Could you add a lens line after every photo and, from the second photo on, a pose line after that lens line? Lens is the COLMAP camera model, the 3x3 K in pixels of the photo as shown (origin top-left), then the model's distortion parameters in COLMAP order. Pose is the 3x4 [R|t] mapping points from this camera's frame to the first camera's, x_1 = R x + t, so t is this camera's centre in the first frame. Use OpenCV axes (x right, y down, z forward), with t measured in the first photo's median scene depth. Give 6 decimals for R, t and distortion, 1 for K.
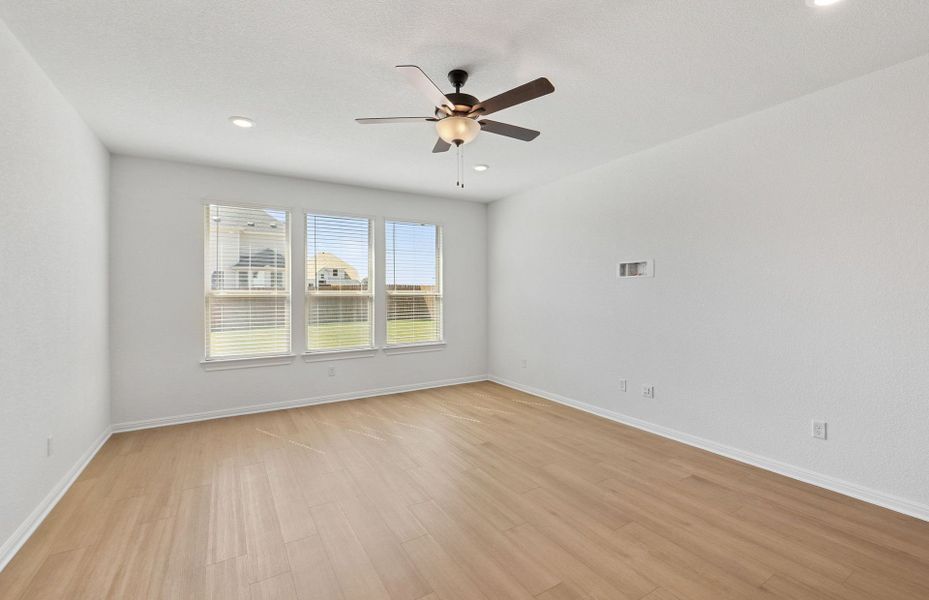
lens RADIAL K [[418.4, 0, 466.0], [0, 418.4, 292.0], [0, 0, 1]] dist [0.037058, -0.000076]
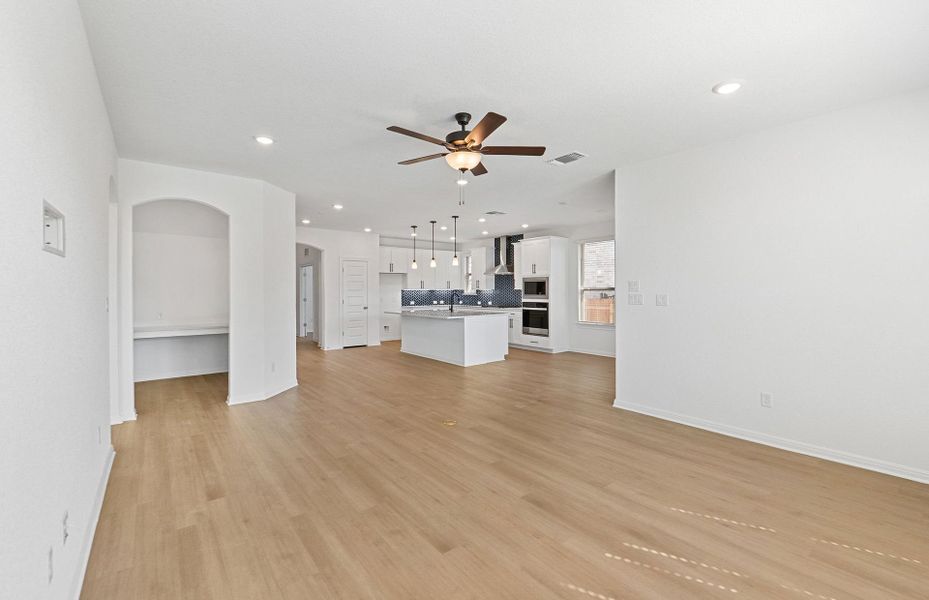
lens RADIAL K [[401.8, 0, 458.9], [0, 401.8, 293.0], [0, 0, 1]] dist [-0.002907, -0.000488]
pose [[-0.994039, 0.009555, -0.108602, 0.074386], [0.009733, 0.999952, -0.001110, 0.006948], [0.108586, -0.002160, -0.994085, 1.283840]]
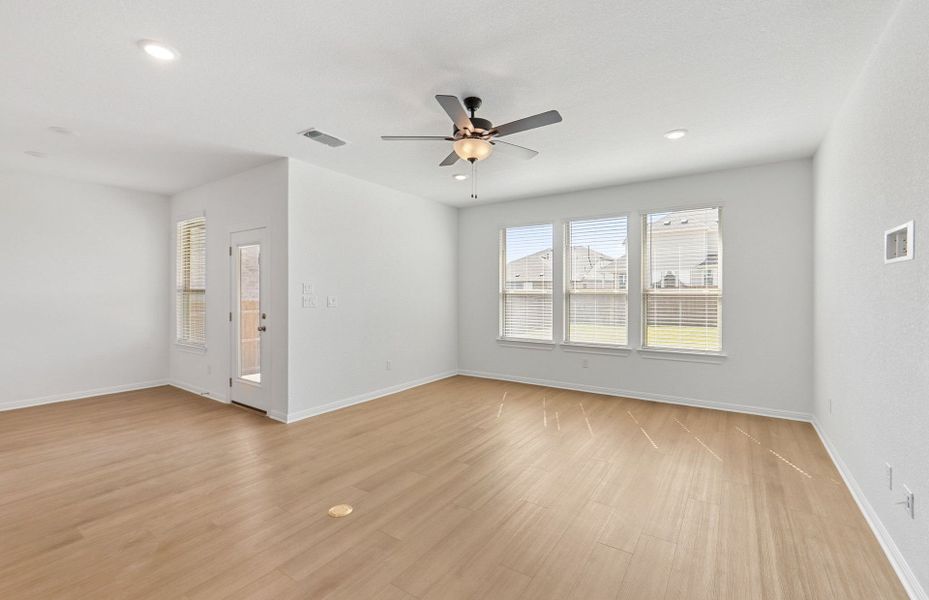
lens RADIAL K [[401.8, 0, 458.9], [0, 401.8, 293.0], [0, 0, 1]] dist [-0.002907, -0.000488]
pose [[0.409840, 0.005436, -0.912141, 0.563523], [0.003207, 0.999967, 0.007400, -0.002680], [0.912152, -0.005958, 0.409810, 0.306726]]
